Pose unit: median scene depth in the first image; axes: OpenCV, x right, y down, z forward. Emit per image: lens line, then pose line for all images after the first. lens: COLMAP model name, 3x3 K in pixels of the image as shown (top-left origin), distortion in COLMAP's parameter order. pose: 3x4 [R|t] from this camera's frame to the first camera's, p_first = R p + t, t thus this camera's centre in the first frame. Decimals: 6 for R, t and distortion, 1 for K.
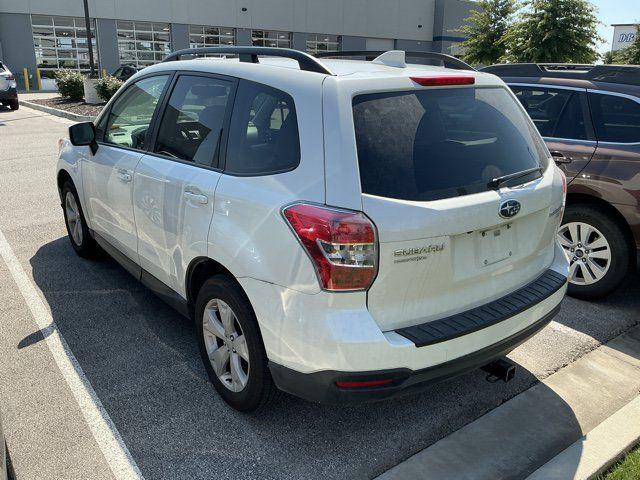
lens RADIAL K [[537.1, 0, 334.7], [0, 537.1, 242.0], [0, 0, 1]] dist [0.051270, -0.099697]
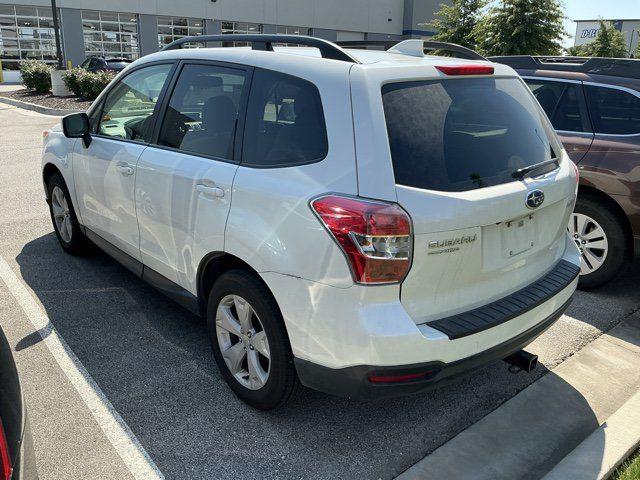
lens RADIAL K [[537.1, 0, 323.1], [0, 537.1, 241.6], [0, 0, 1]] dist [0.051270, -0.099697]
pose [[0.998215, -0.012244, 0.058447, -0.110085], [0.011758, 0.999893, 0.008653, 0.003159], [-0.058546, -0.007951, 0.998253, 0.021883]]
